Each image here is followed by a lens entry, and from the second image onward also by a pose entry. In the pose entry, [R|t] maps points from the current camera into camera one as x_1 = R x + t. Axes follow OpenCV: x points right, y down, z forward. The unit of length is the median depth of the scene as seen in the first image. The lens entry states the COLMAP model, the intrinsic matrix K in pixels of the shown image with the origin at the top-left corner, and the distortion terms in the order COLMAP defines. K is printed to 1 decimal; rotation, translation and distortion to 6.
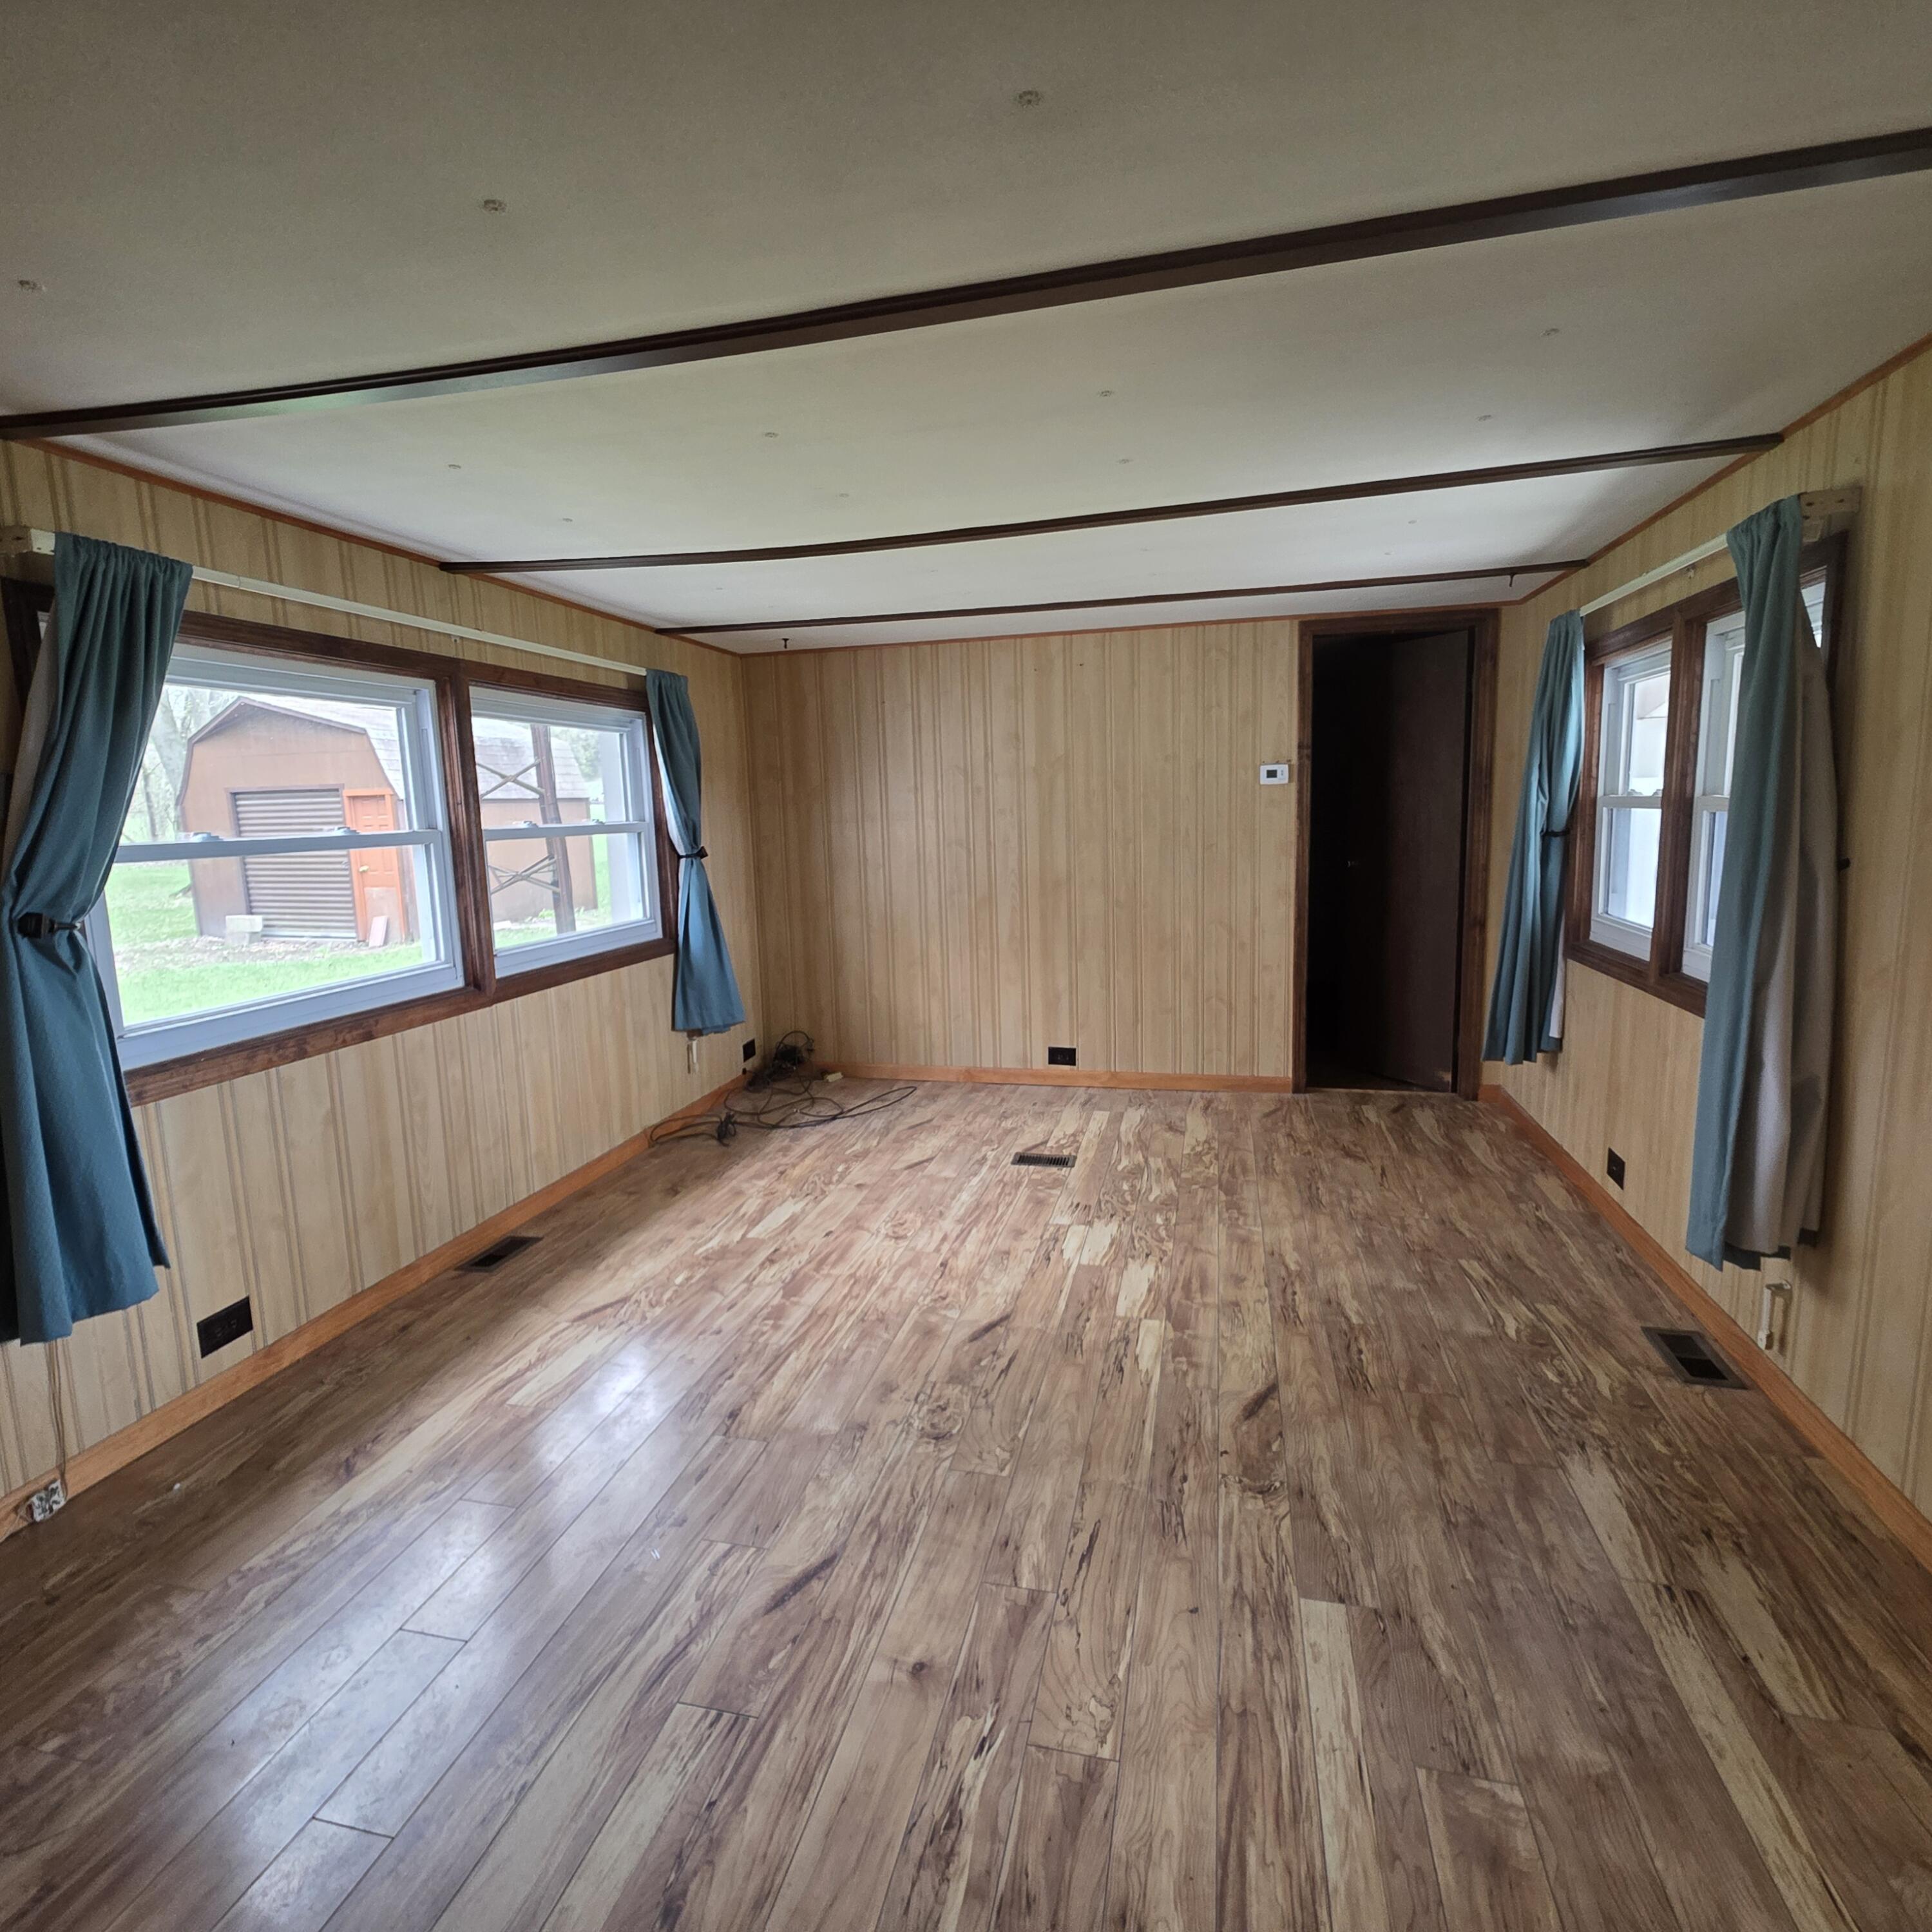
lens RADIAL K [[1039.9, 0, 985.1], [0, 1039.9, 954.7], [0, 0, 1]] dist [0.010555, -0.003781]
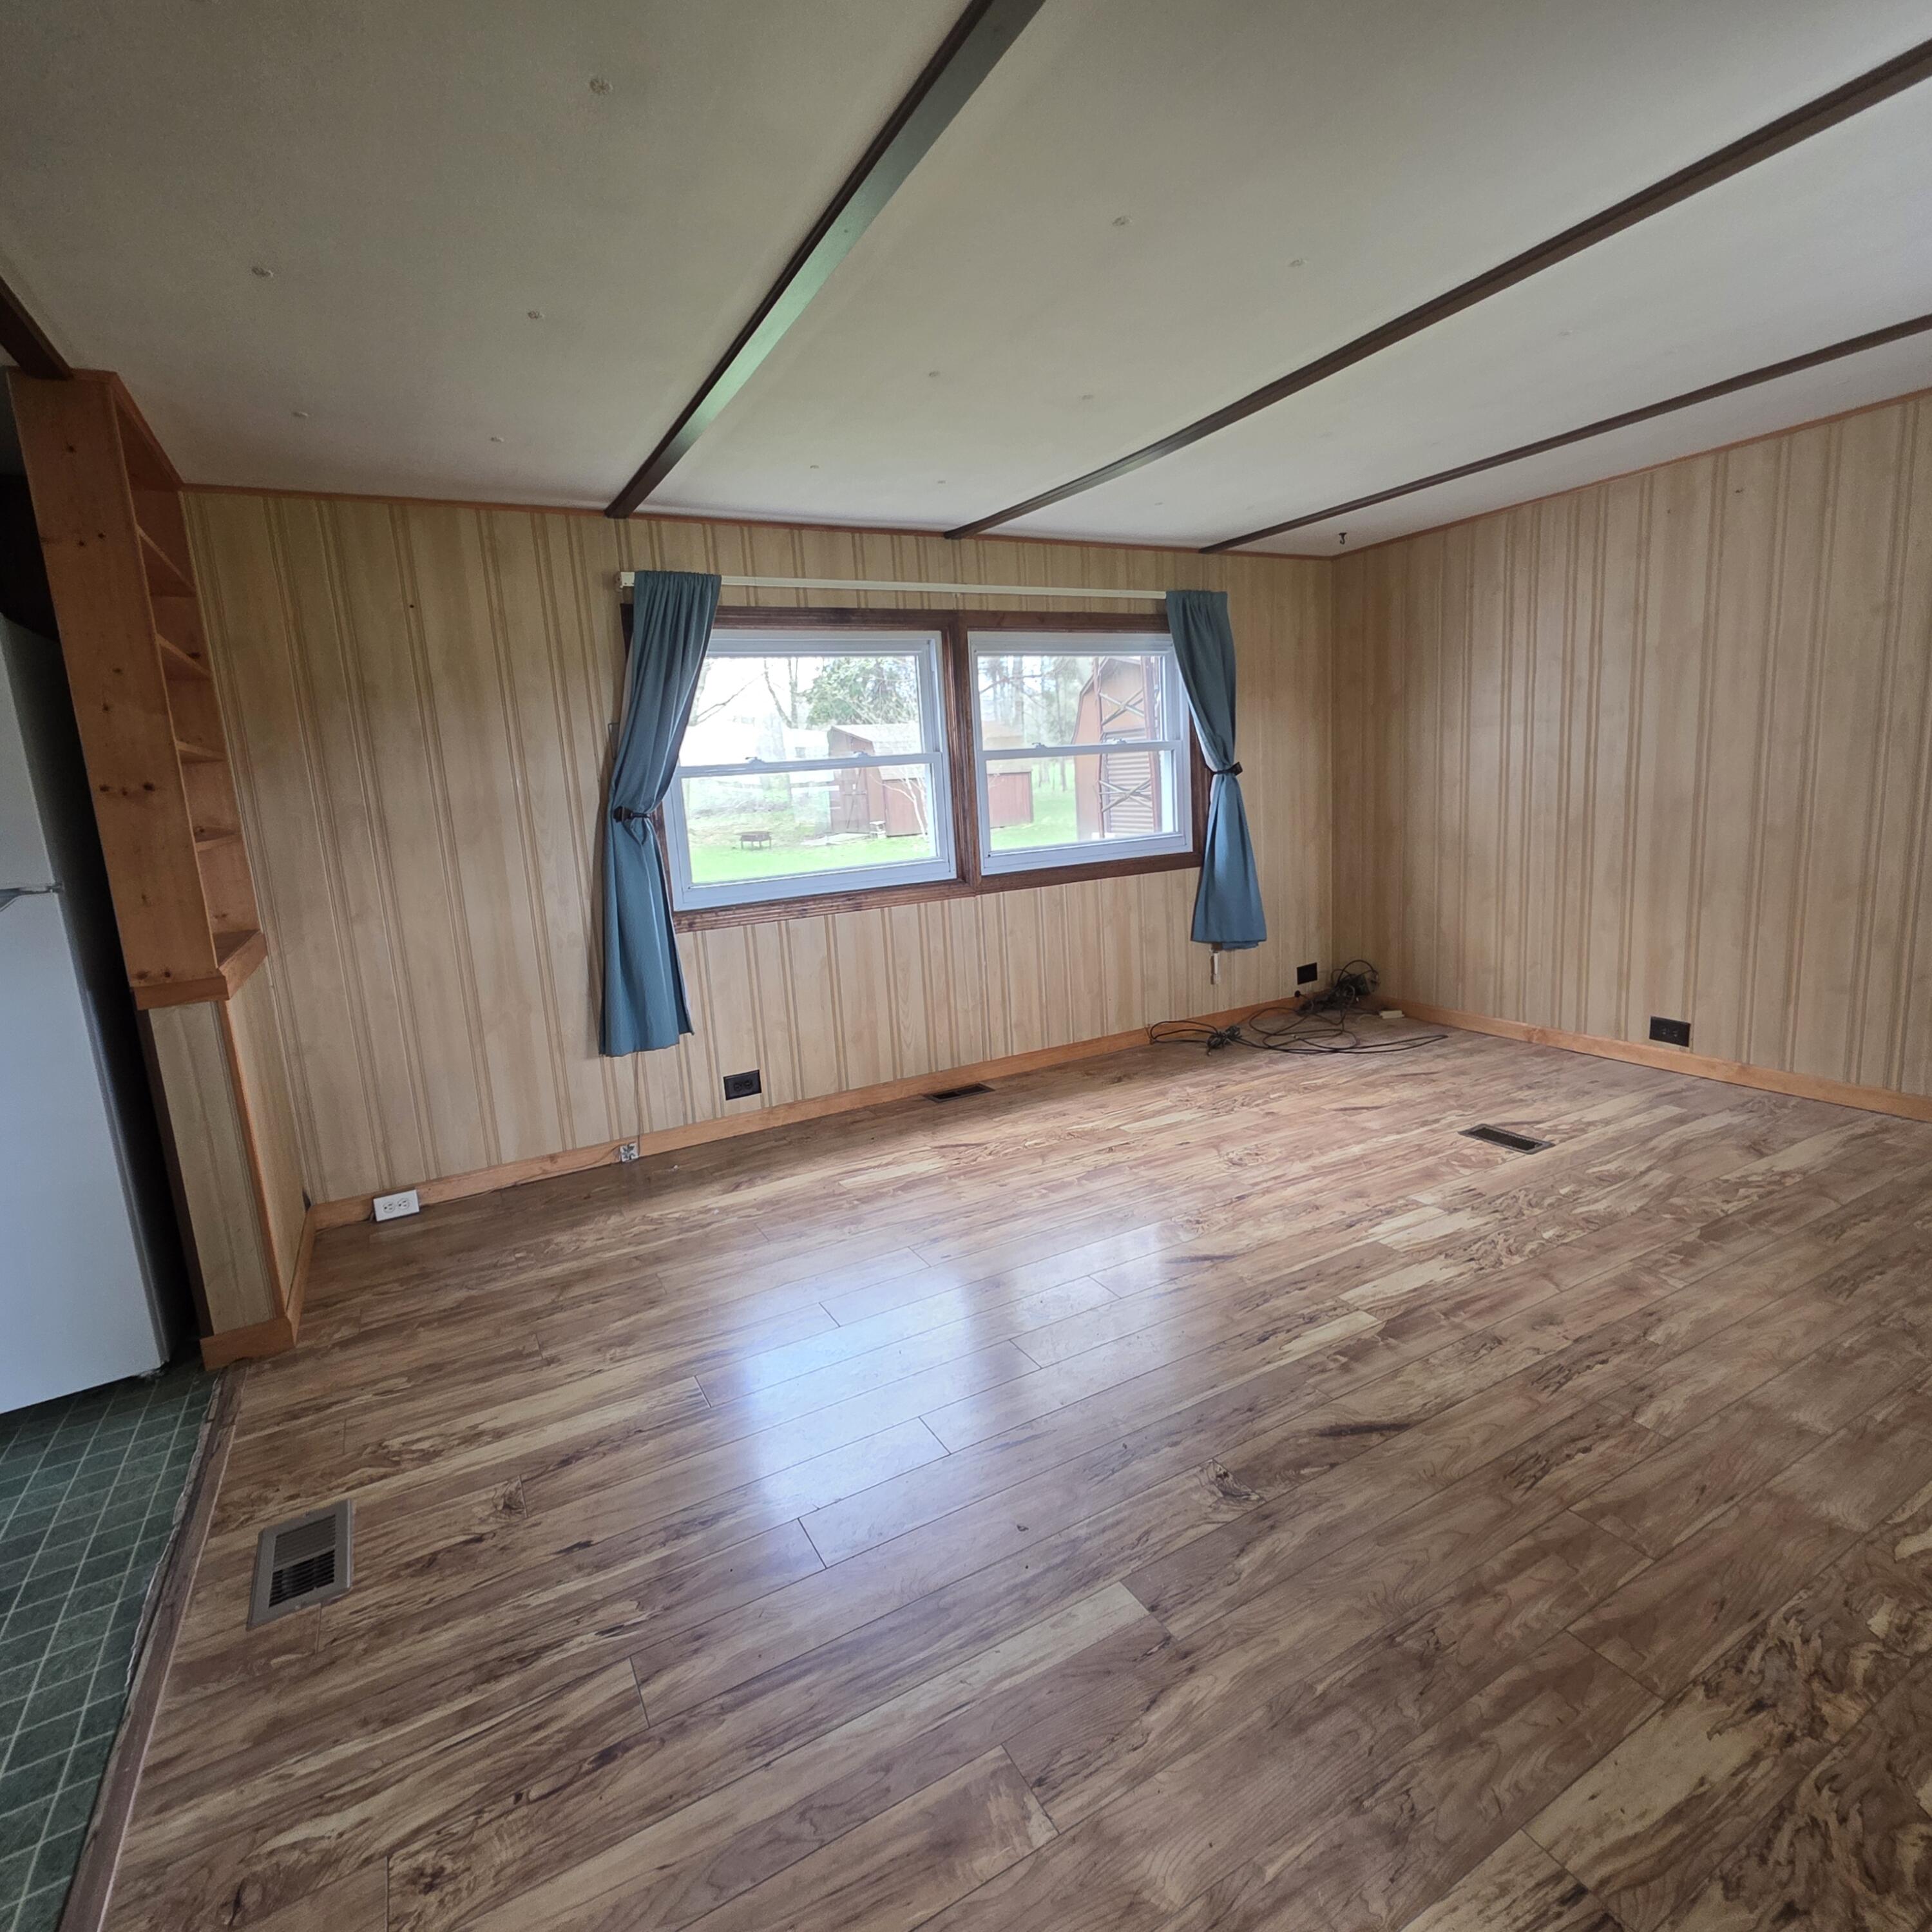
lens RADIAL K [[1039.9, 0, 969.4], [0, 1039.9, 963.2], [0, 0, 1]] dist [0.010555, -0.003781]
pose [[0.669365, 0.115780, -0.733856, 0.455468], [-0.060984, 0.993011, 0.101043, 0.004334], [0.740427, -0.022881, 0.671748, 0.177639]]
